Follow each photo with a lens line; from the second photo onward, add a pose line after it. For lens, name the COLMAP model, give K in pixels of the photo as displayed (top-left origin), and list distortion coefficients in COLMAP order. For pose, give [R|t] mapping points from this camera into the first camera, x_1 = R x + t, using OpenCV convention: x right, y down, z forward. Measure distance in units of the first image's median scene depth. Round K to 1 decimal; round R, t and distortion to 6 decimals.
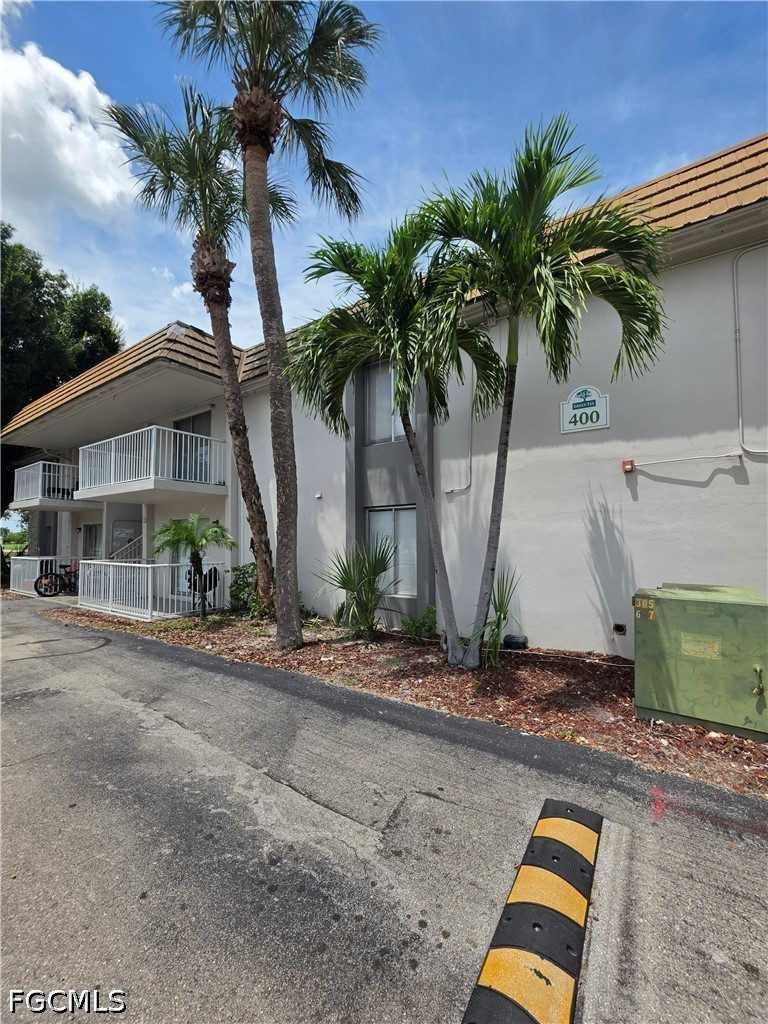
lens RADIAL K [[394.7, 0, 386.7], [0, 394.7, 530.1], [0, 0, 1]] dist [0.001114, 0.000208]
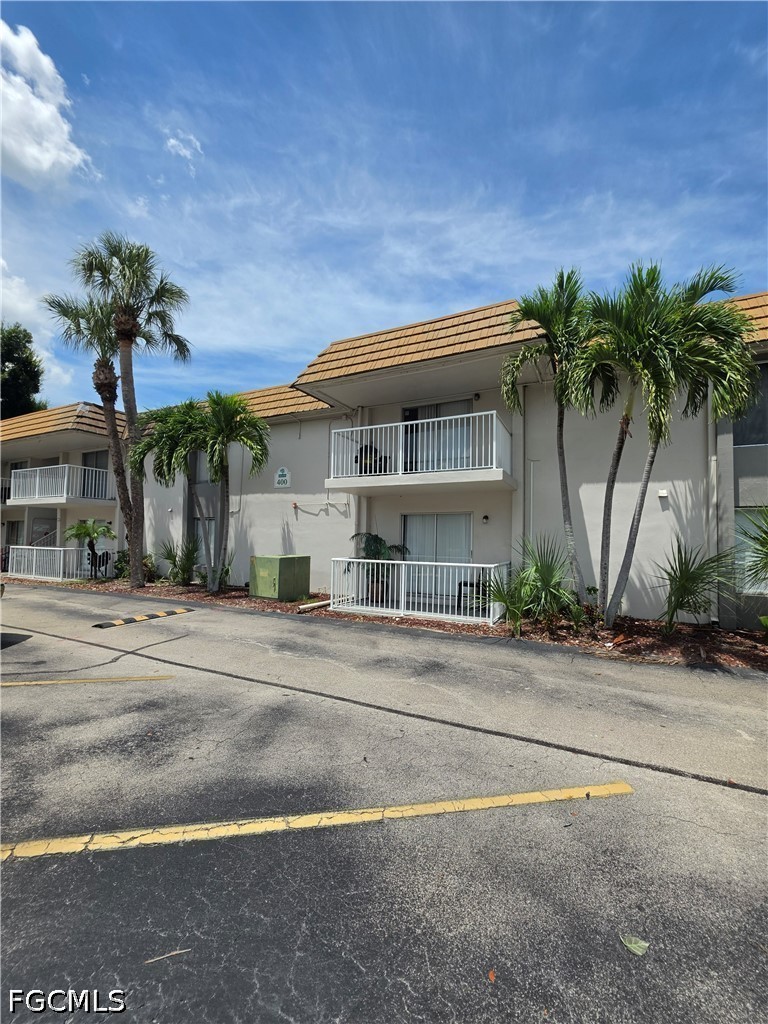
lens RADIAL K [[407.5, 0, 392.1], [0, 407.5, 528.3], [0, 0, 1]] dist [-0.000898, 0.000193]
pose [[0.989958, 0.022963, 0.139485, 0.522749], [-0.022576, 0.999736, -0.004353, -0.019715], [-0.139548, 0.001161, 0.990215, -0.872136]]
